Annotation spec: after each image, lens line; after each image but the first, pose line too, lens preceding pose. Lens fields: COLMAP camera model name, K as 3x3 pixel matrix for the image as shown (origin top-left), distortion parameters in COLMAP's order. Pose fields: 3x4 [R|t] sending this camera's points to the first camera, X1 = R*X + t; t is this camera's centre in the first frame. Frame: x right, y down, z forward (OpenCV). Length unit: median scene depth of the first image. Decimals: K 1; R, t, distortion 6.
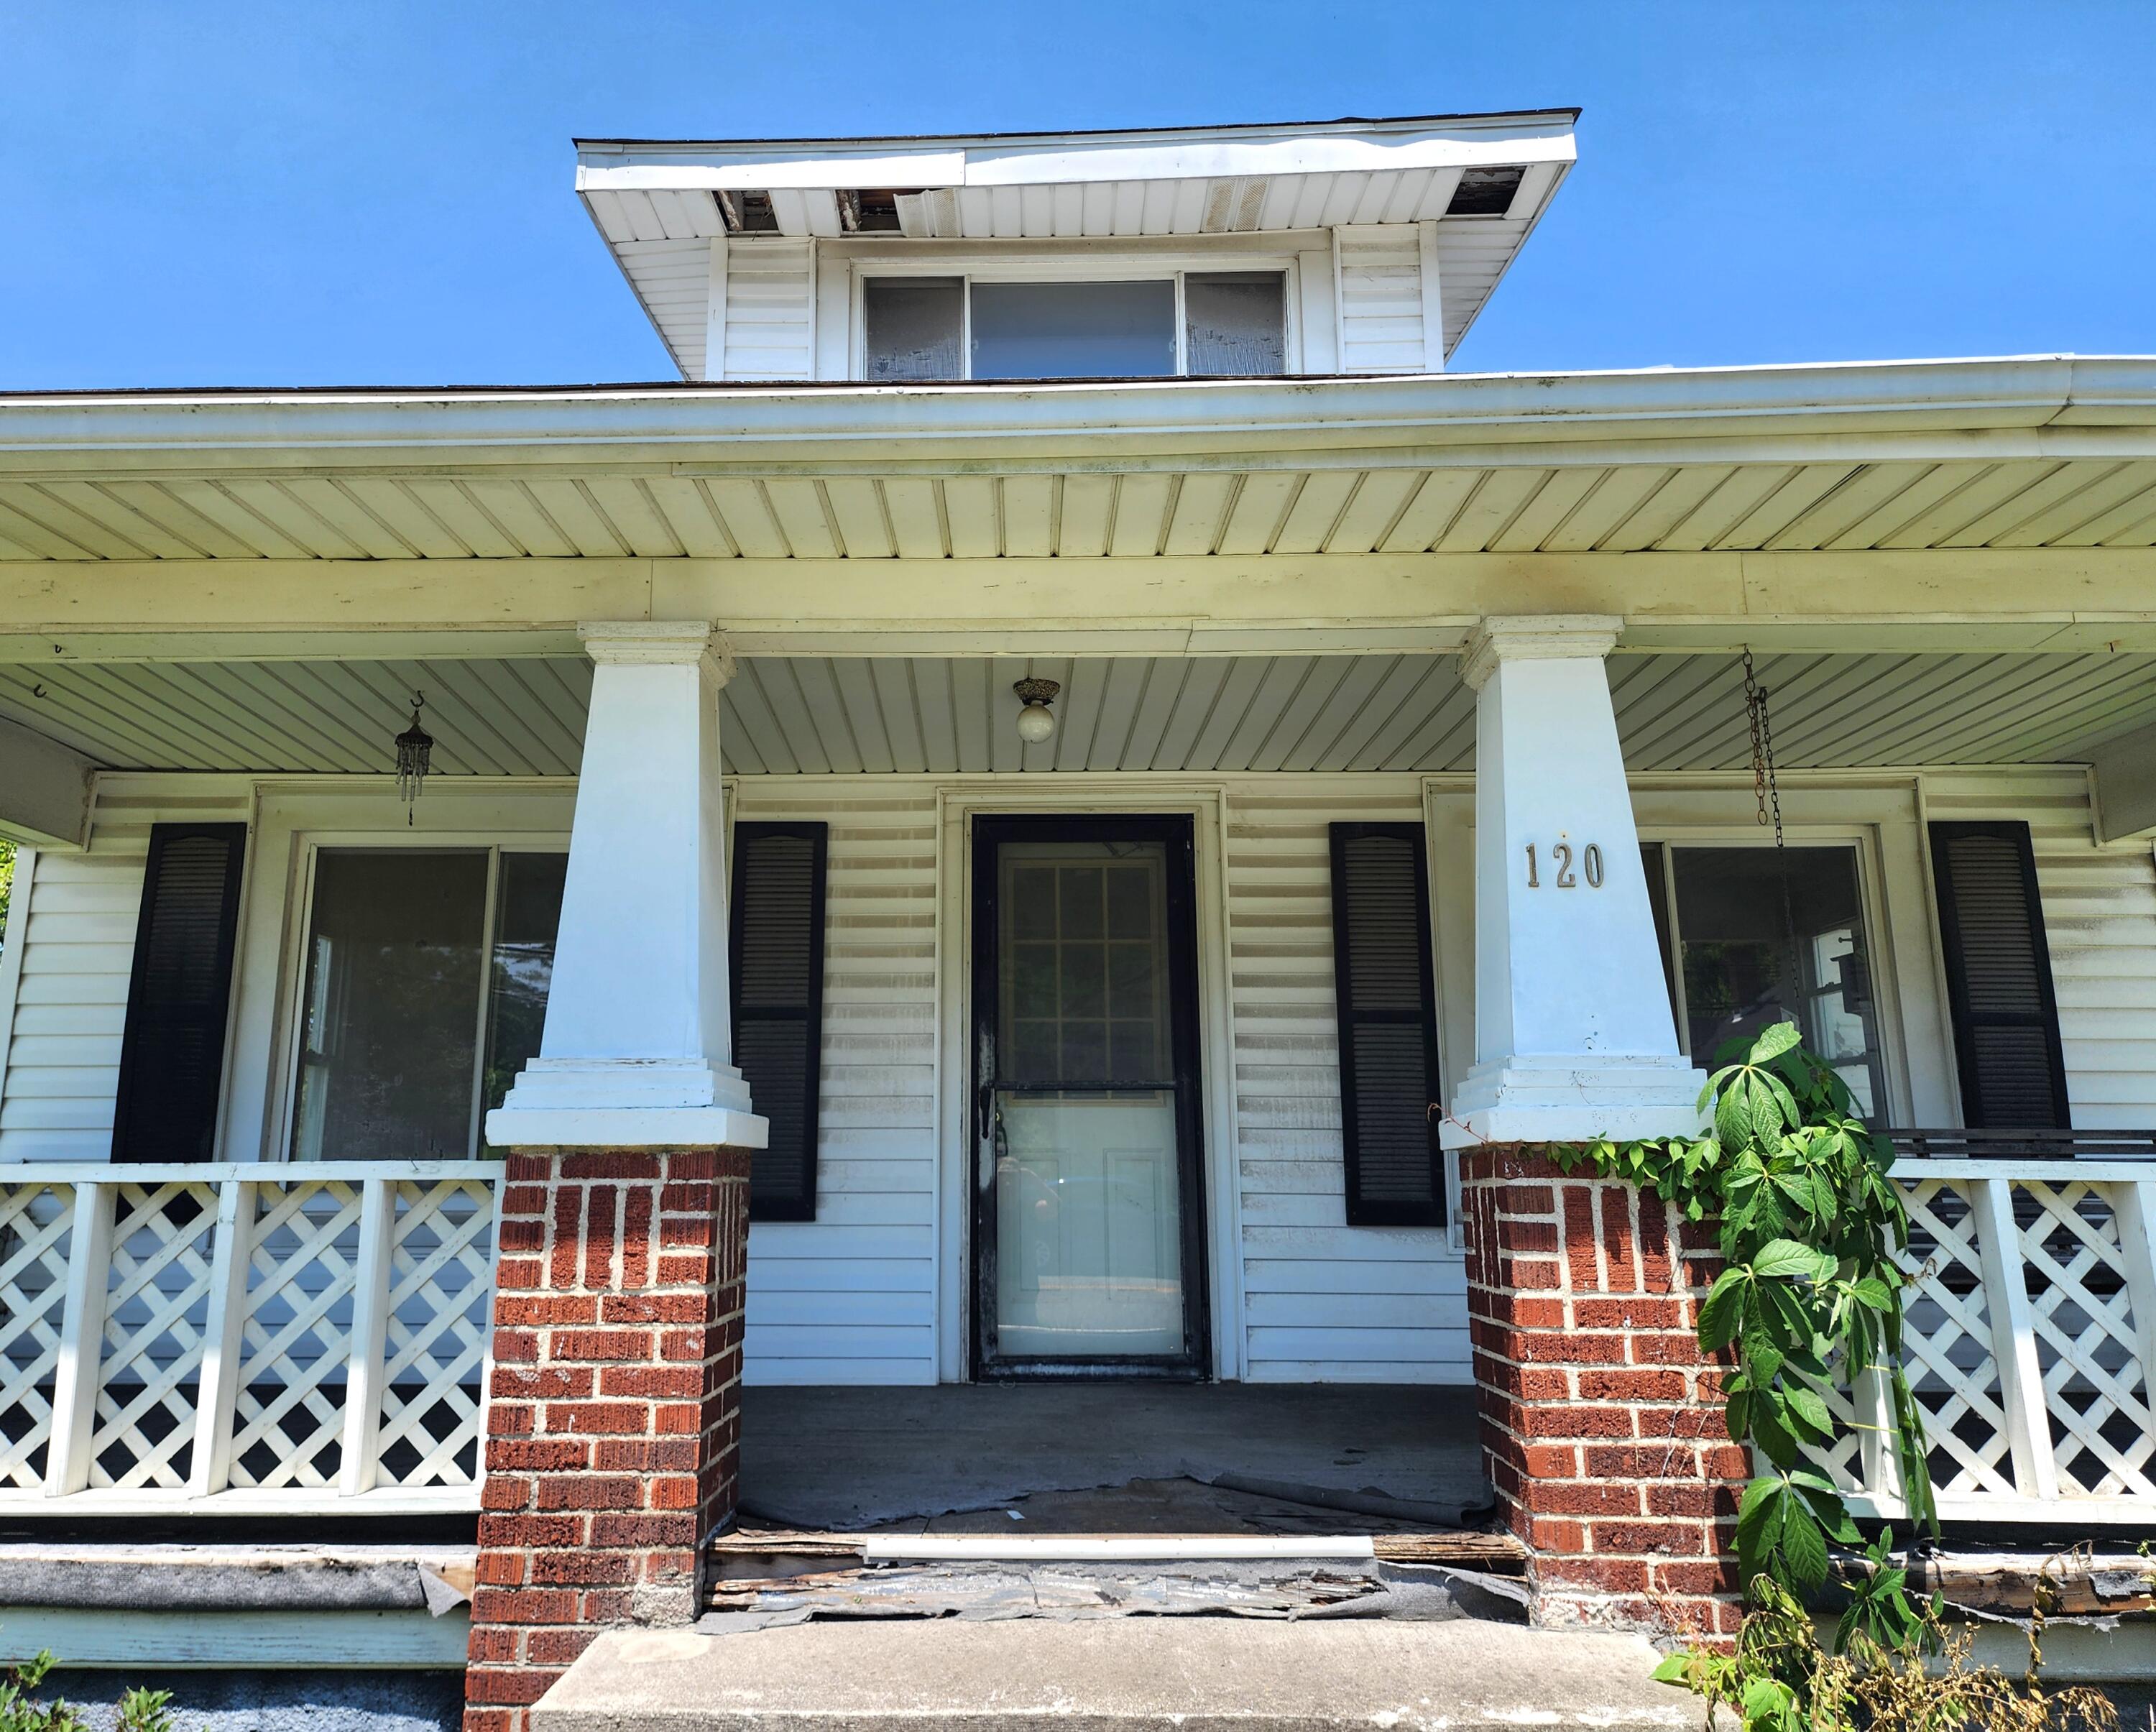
lens RADIAL K [[1576.9, 0, 1002.5], [0, 1576.9, 845.4], [0, 0, 1]] dist [0.059662, -0.033656]
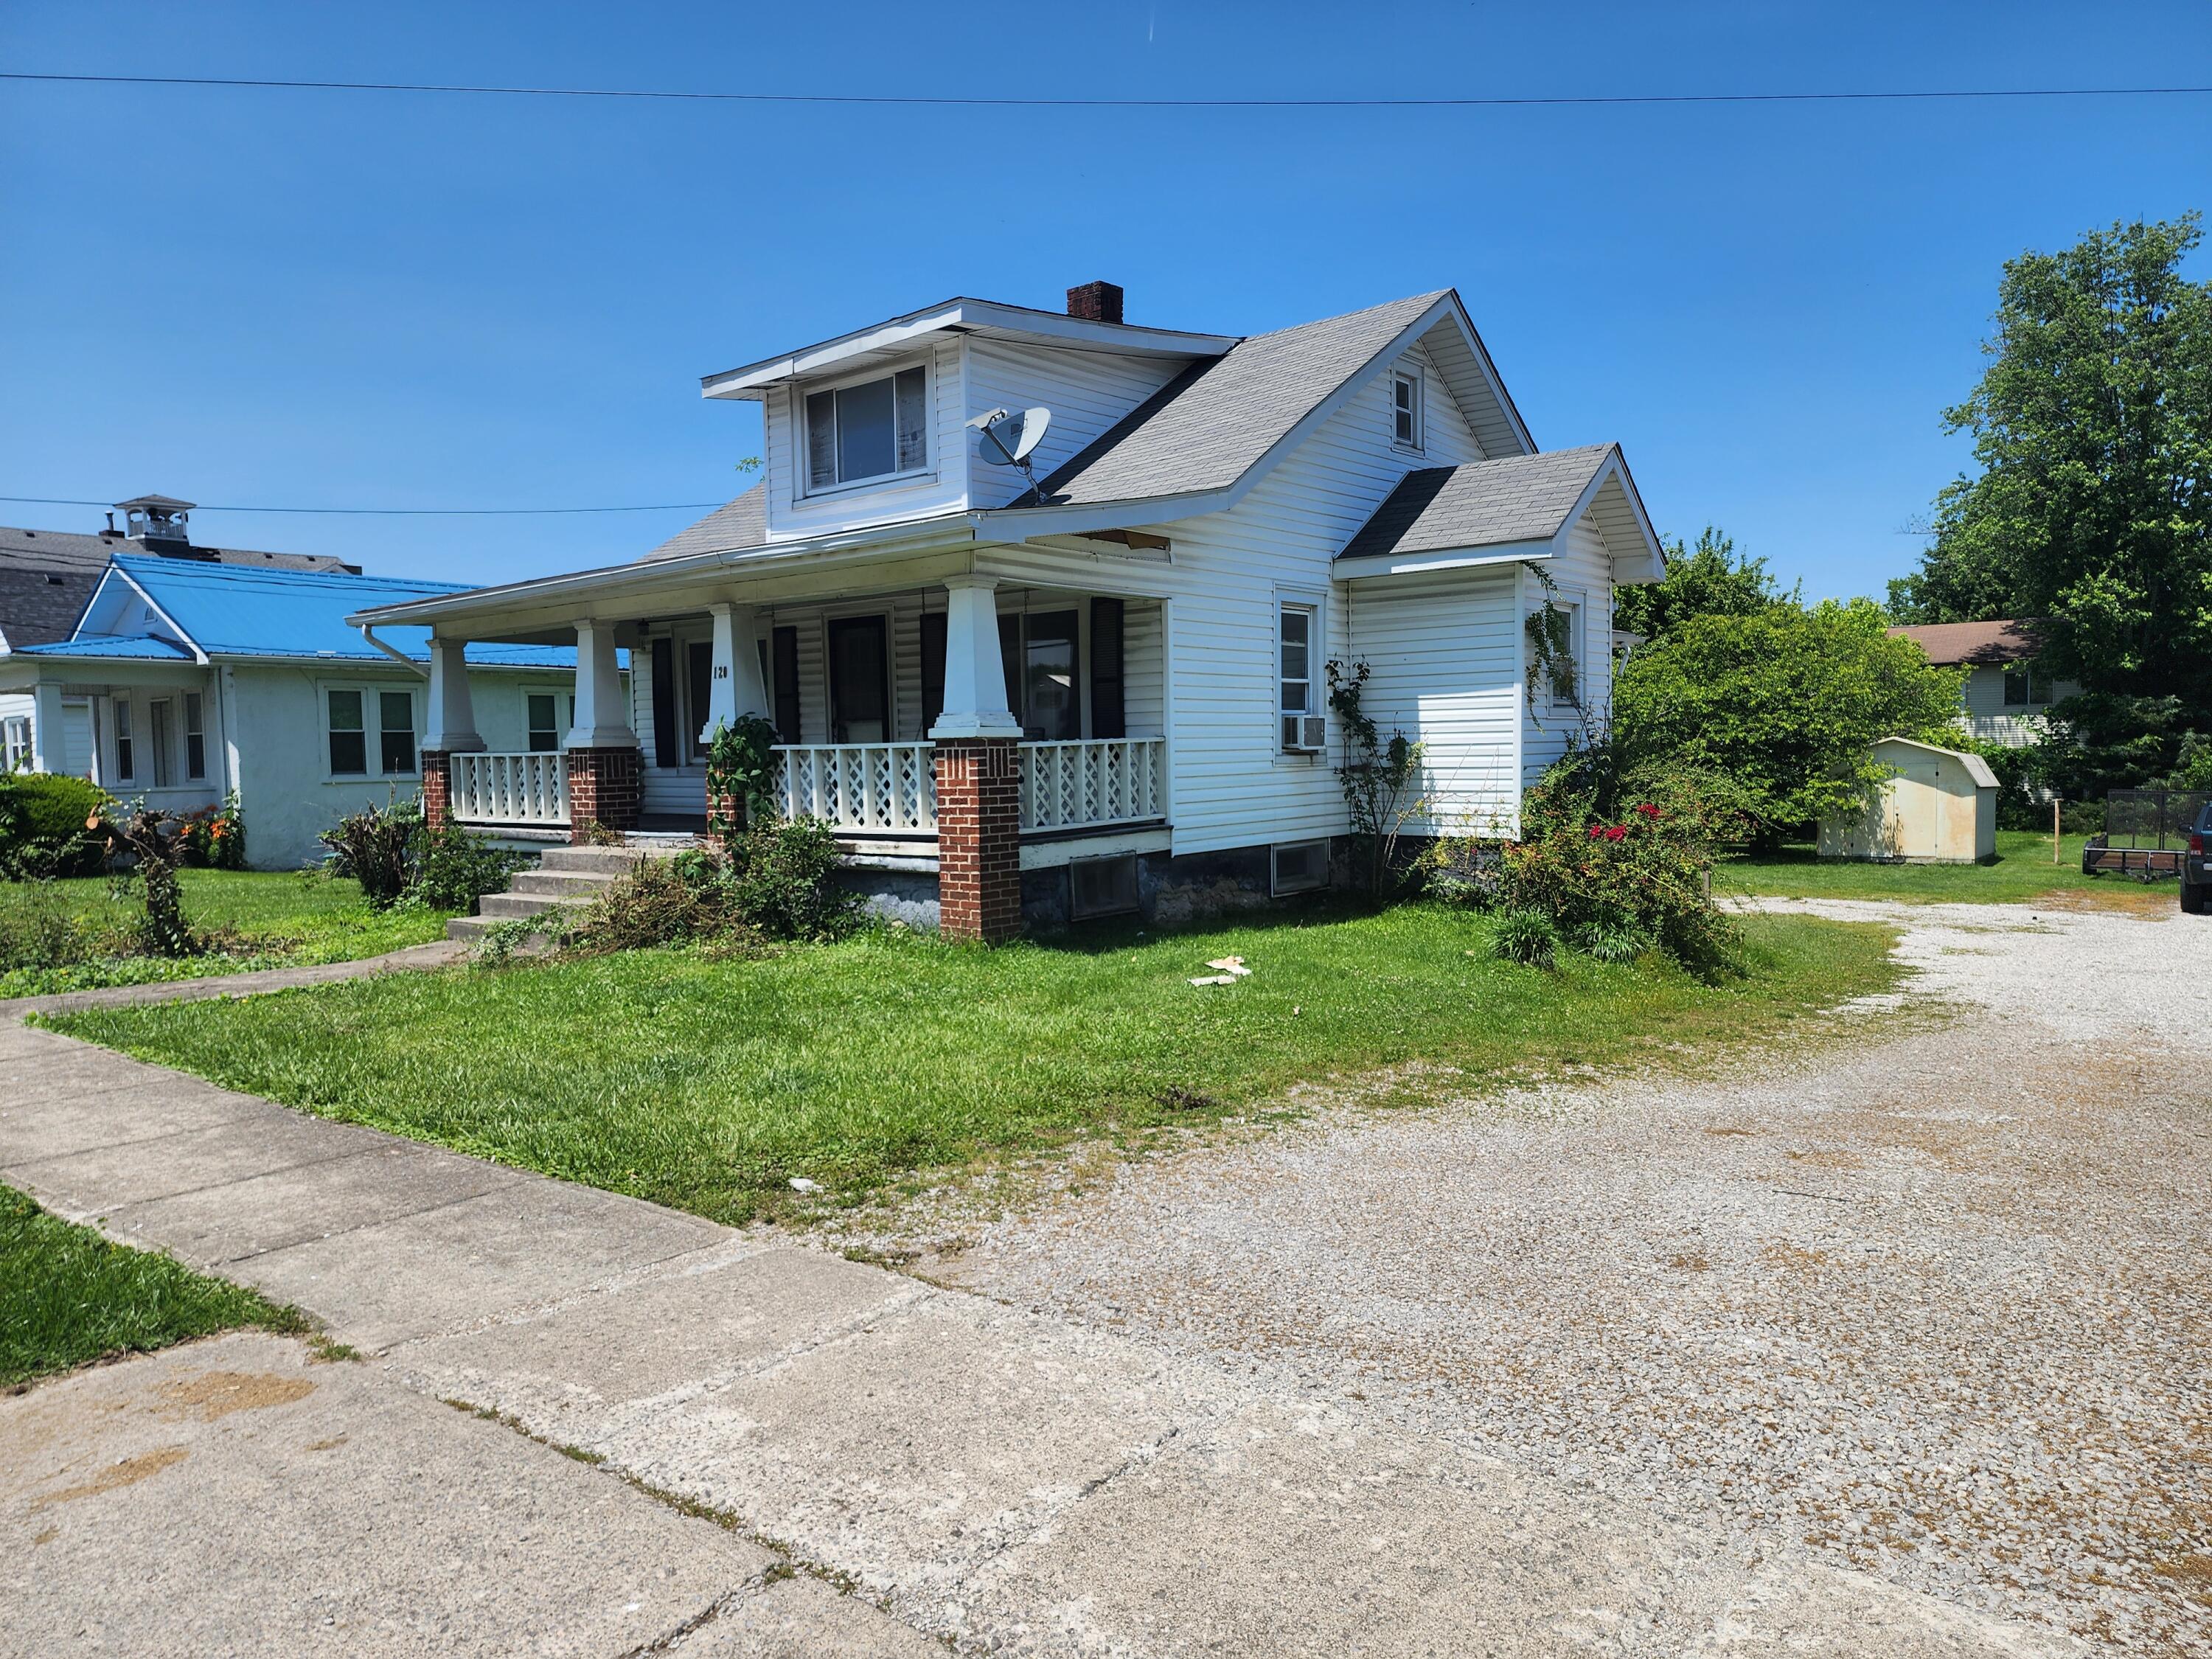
lens RADIAL K [[1485.8, 0, 1105.2], [0, 1485.8, 838.1], [0, 0, 1]] dist [0.103277, -0.000229]
pose [[0.787153, 0.020711, -0.616410, 2.024509], [0.146589, 0.964514, 0.219601, -0.158768], [0.599084, -0.263219, 0.756184, -0.794599]]
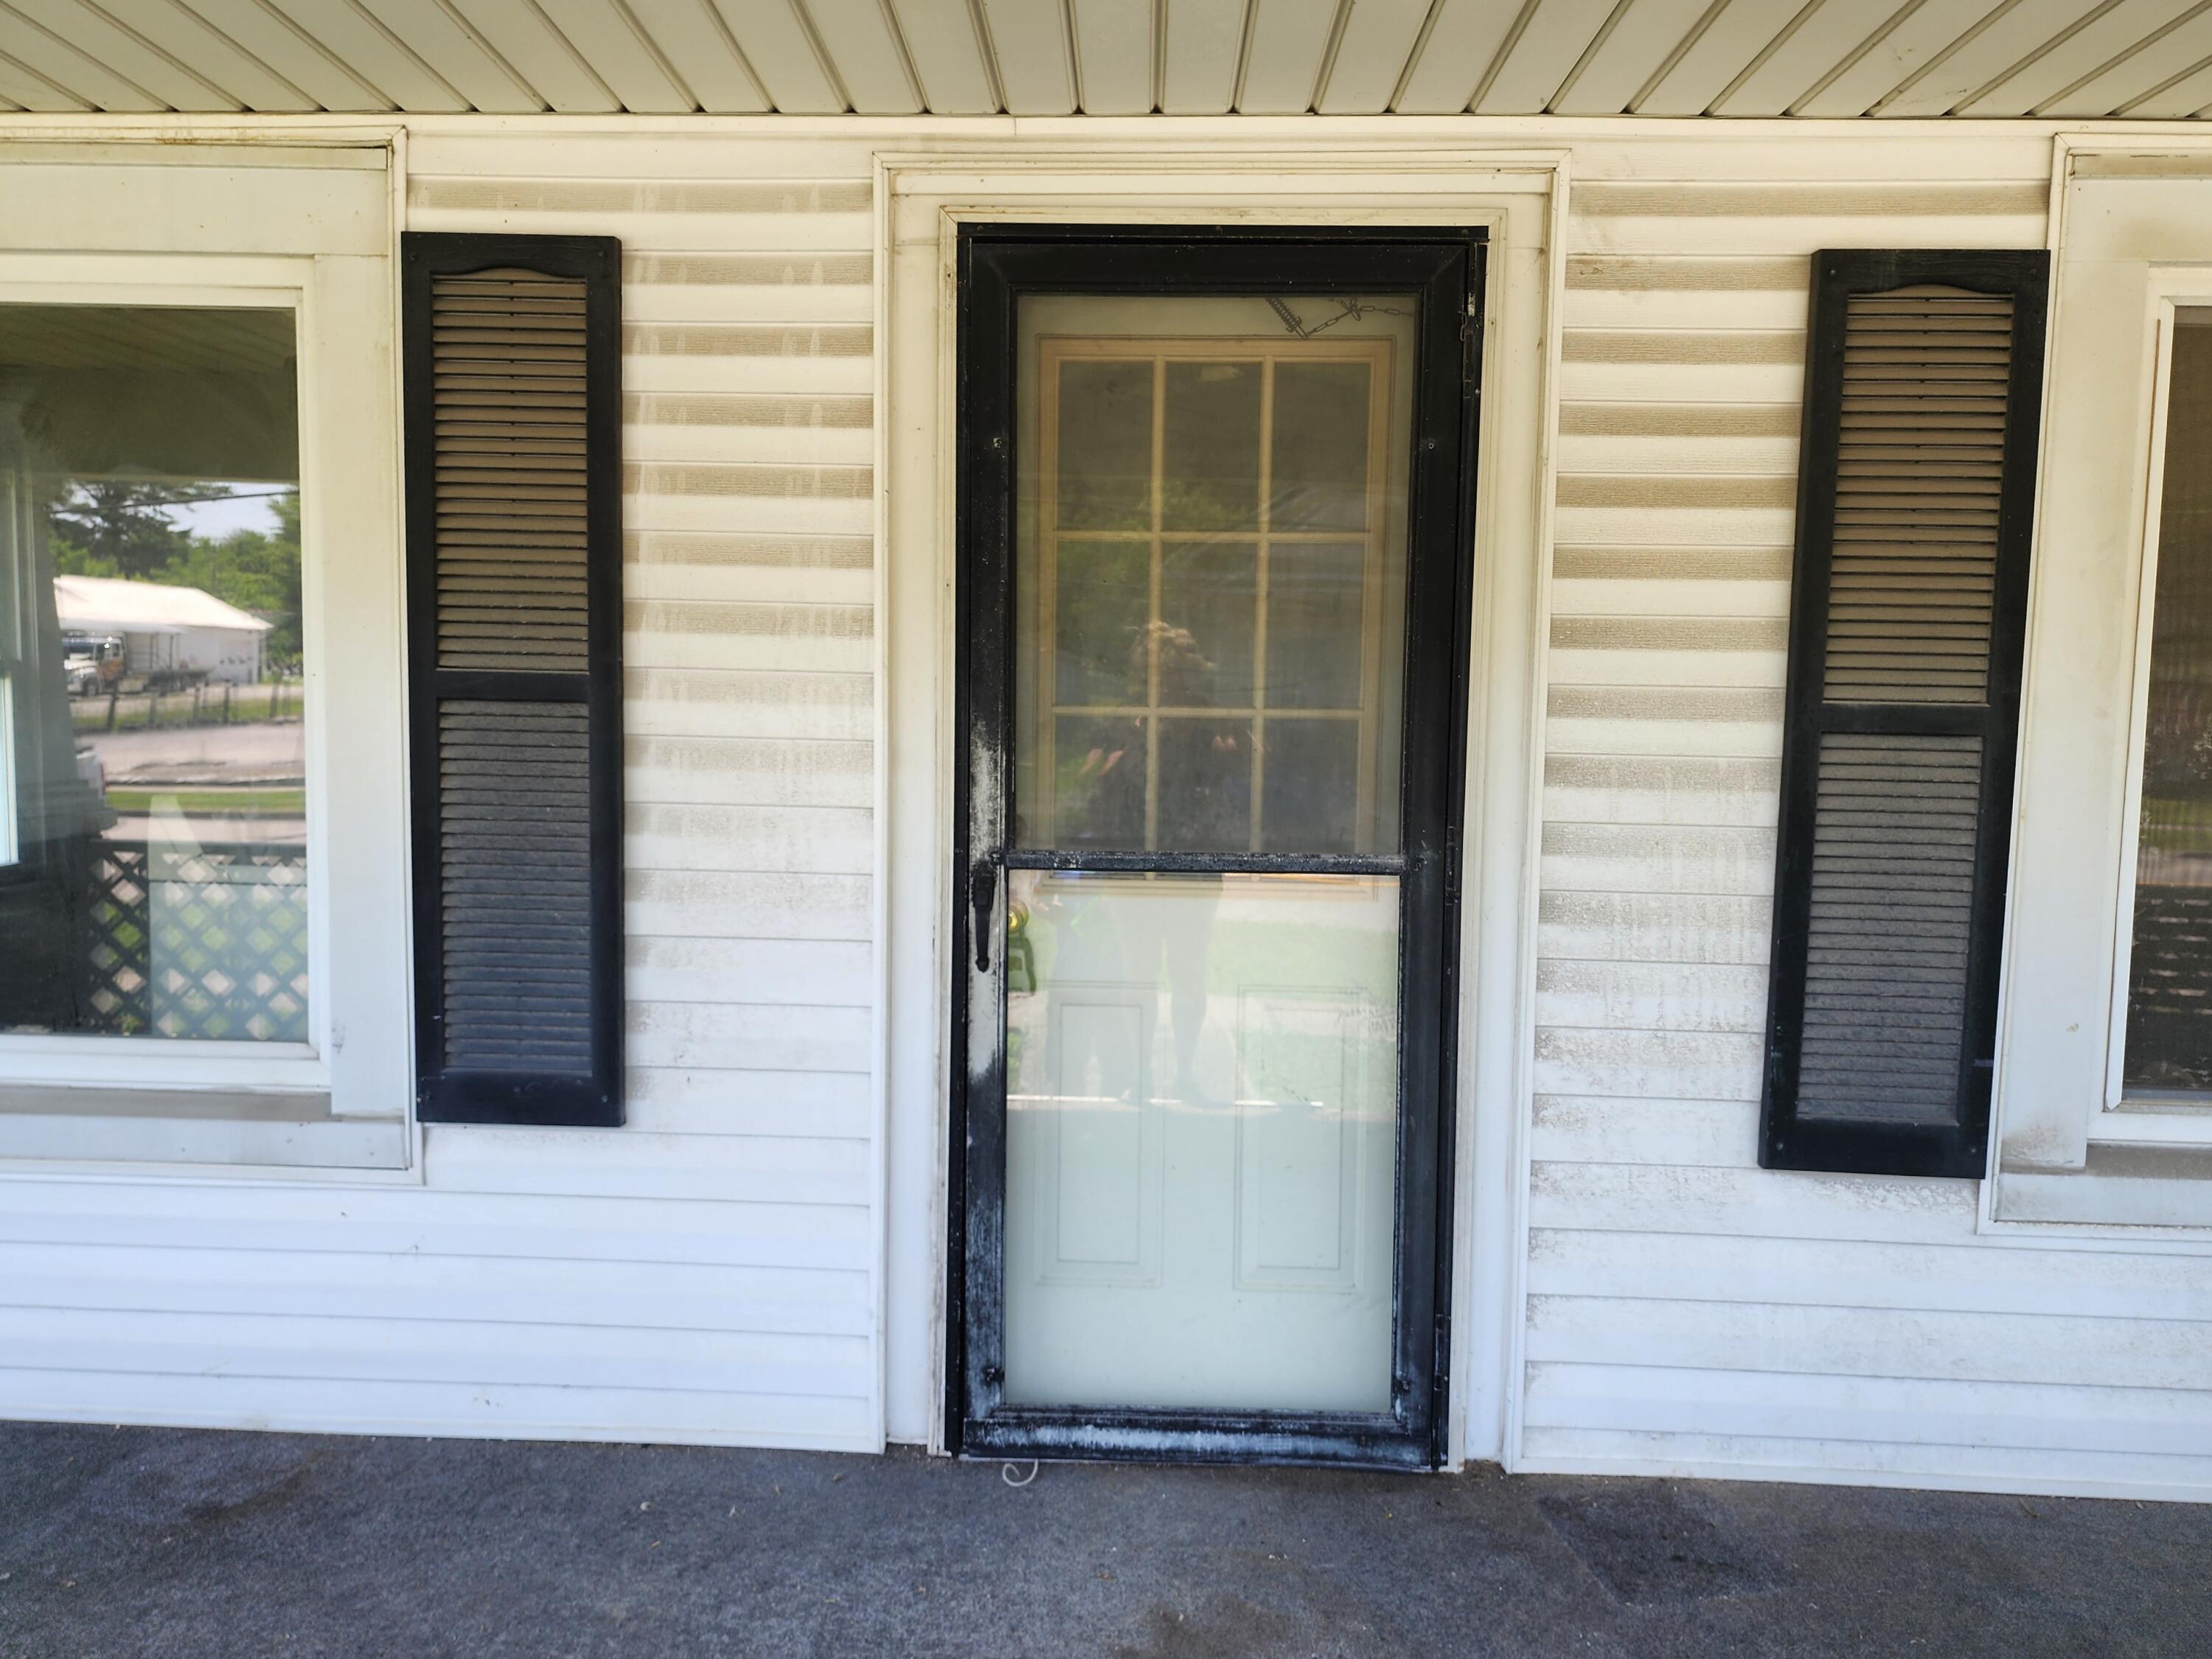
lens RADIAL K [[1596.1, 0, 1104.6], [0, 1596.1, 821.1], [0, 0, 1]] dist [0.049316, -0.015923]
pose [[0.999510, 0.020618, -0.023539, 0.034302], [-0.012991, 0.957756, 0.287288, 0.009593], [0.028468, -0.286842, 0.957555, 0.561628]]
